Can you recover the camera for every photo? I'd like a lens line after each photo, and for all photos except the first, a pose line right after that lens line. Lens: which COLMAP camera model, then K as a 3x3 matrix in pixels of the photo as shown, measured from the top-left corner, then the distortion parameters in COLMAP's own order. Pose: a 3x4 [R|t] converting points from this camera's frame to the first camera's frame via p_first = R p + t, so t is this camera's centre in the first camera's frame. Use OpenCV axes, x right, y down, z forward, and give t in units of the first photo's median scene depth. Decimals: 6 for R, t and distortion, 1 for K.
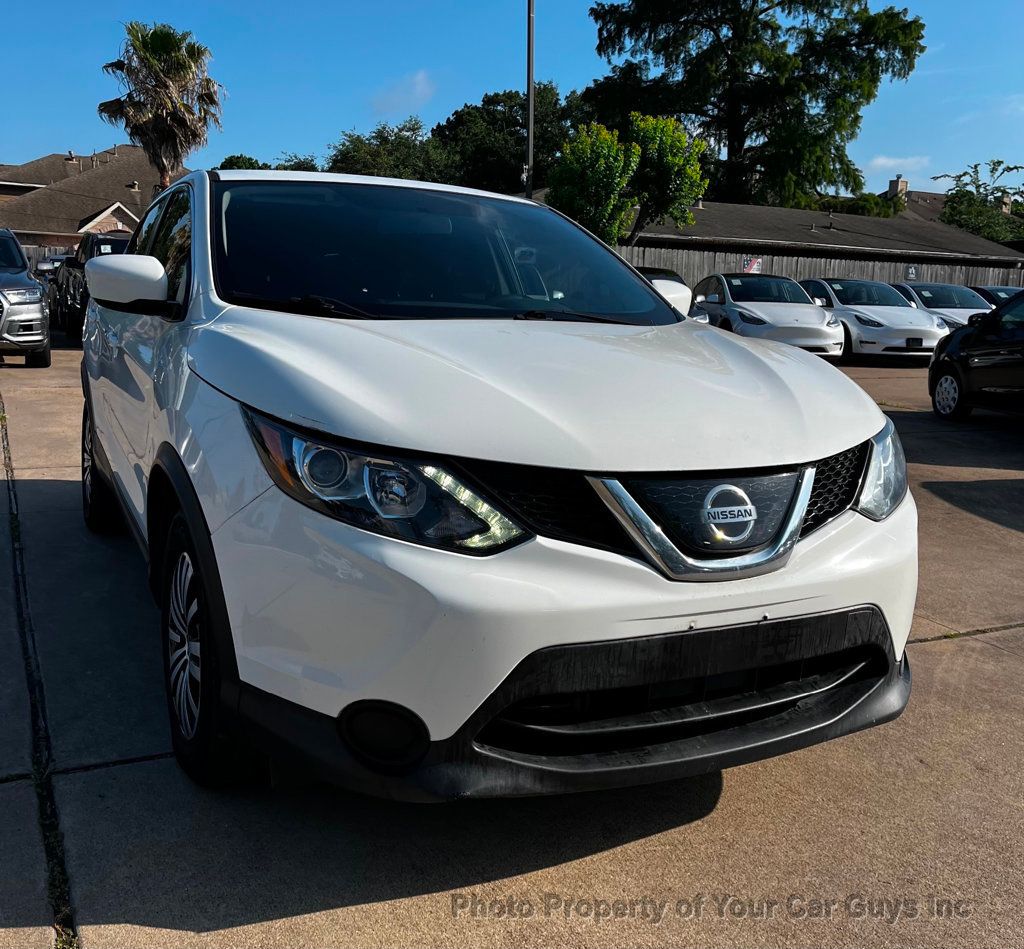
lens RADIAL K [[1039.0, 0, 508.5], [0, 1039.0, 478.5], [0, 0, 1]] dist [0.020852, 0.000000]
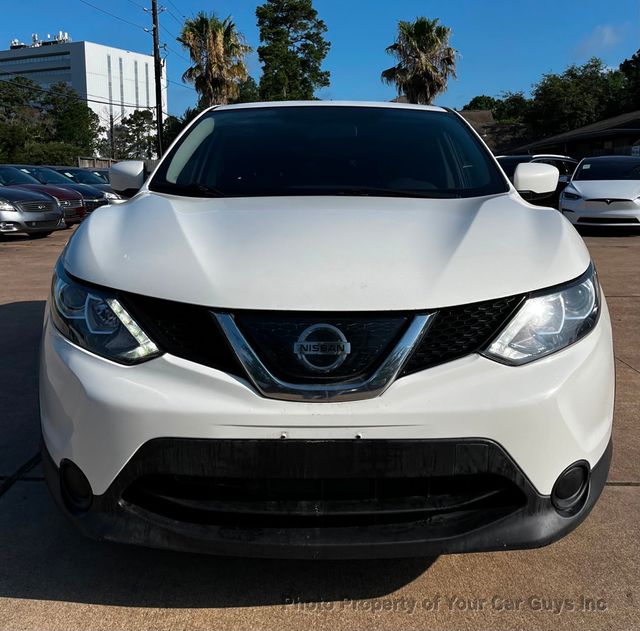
lens RADIAL K [[701.9, 0, 334.8], [0, 701.9, 284.8], [0, 0, 1]] dist [0.019078, 0.000000]
pose [[0.895200, 0.033102, -0.444433, 0.405569], [-0.049543, 0.998448, -0.025427, -0.013277], [0.442901, 0.044780, 0.895451, 0.184531]]
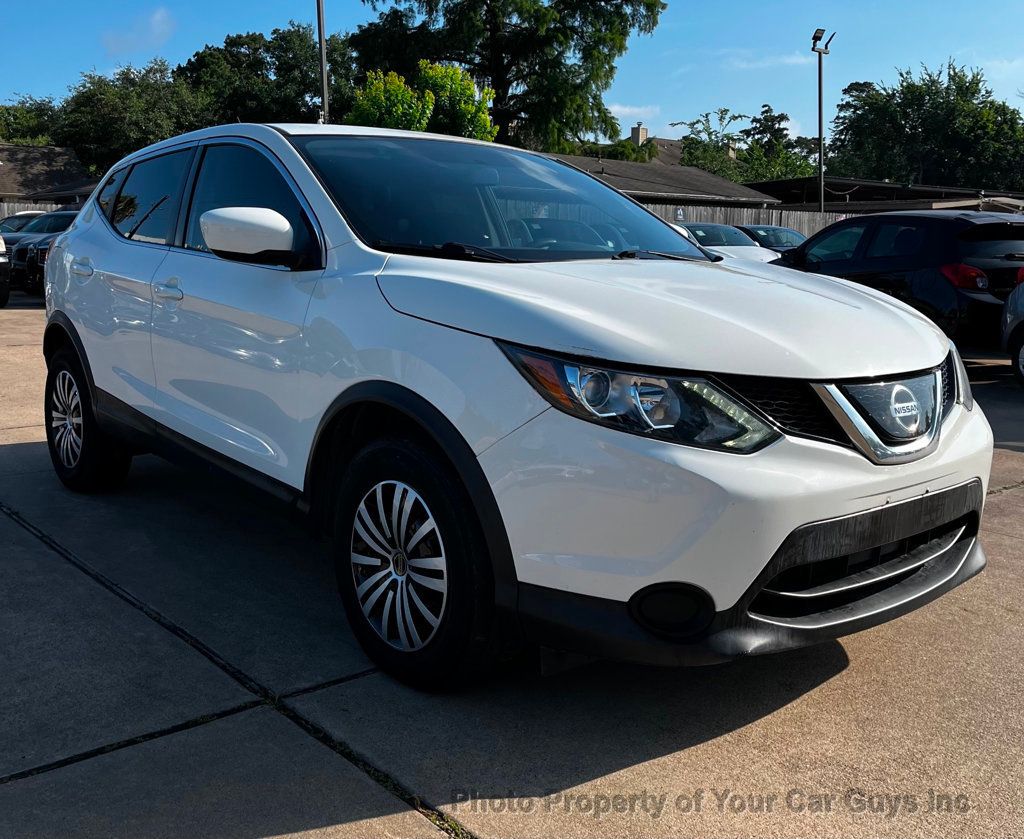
lens RADIAL K [[1042.5, 0, 514.6], [0, 1042.5, 416.6], [0, 0, 1]] dist [0.019071, 0.000000]
pose [[0.971545, -0.059977, 0.229137, -0.363029], [0.061550, 0.998104, 0.000280, 0.009779], [-0.228720, 0.013831, 0.973394, -0.073529]]
